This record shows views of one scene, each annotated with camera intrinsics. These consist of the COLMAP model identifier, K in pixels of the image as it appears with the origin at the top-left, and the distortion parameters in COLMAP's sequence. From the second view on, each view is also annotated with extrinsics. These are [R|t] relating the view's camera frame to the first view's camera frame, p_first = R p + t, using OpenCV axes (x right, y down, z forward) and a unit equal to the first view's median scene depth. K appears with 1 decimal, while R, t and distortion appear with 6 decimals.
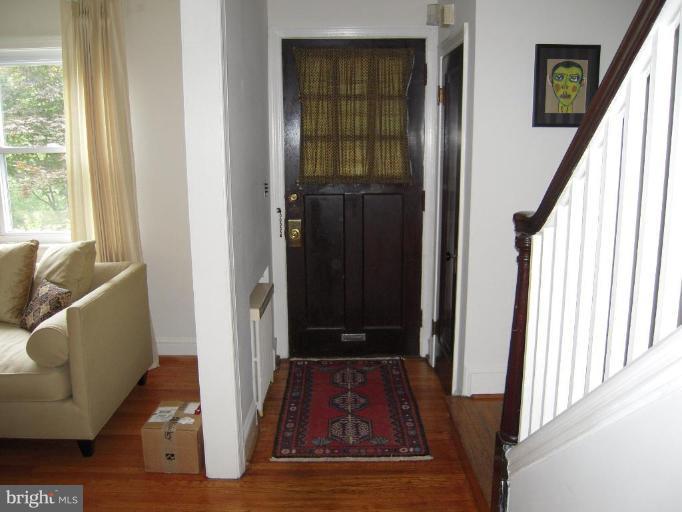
lens RADIAL K [[571.7, 0, 341.0], [0, 571.7, 256.0], [0, 0, 1]] dist [-0.134204, 0.070604]
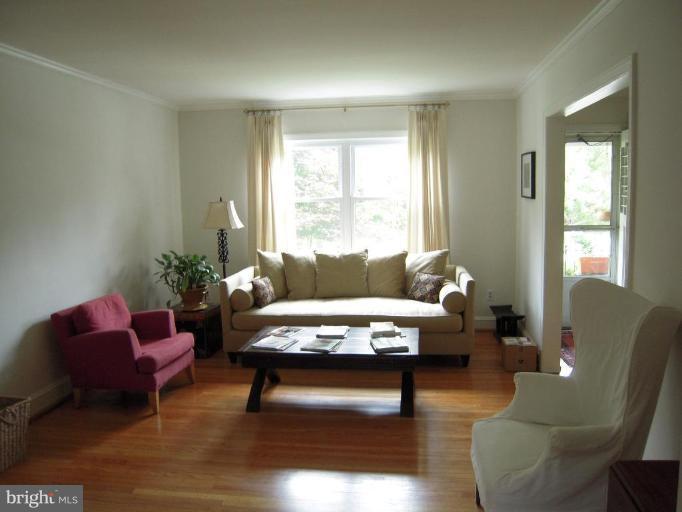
lens RADIAL K [[571.7, 0, 341.0], [0, 571.7, 256.0], [0, 0, 1]] dist [-0.134204, 0.070604]
pose [[0.991510, -0.001789, -0.130016, -0.537613], [-0.010230, 0.995732, -0.091719, 0.154858], [0.129626, 0.092270, 0.987261, -0.774477]]
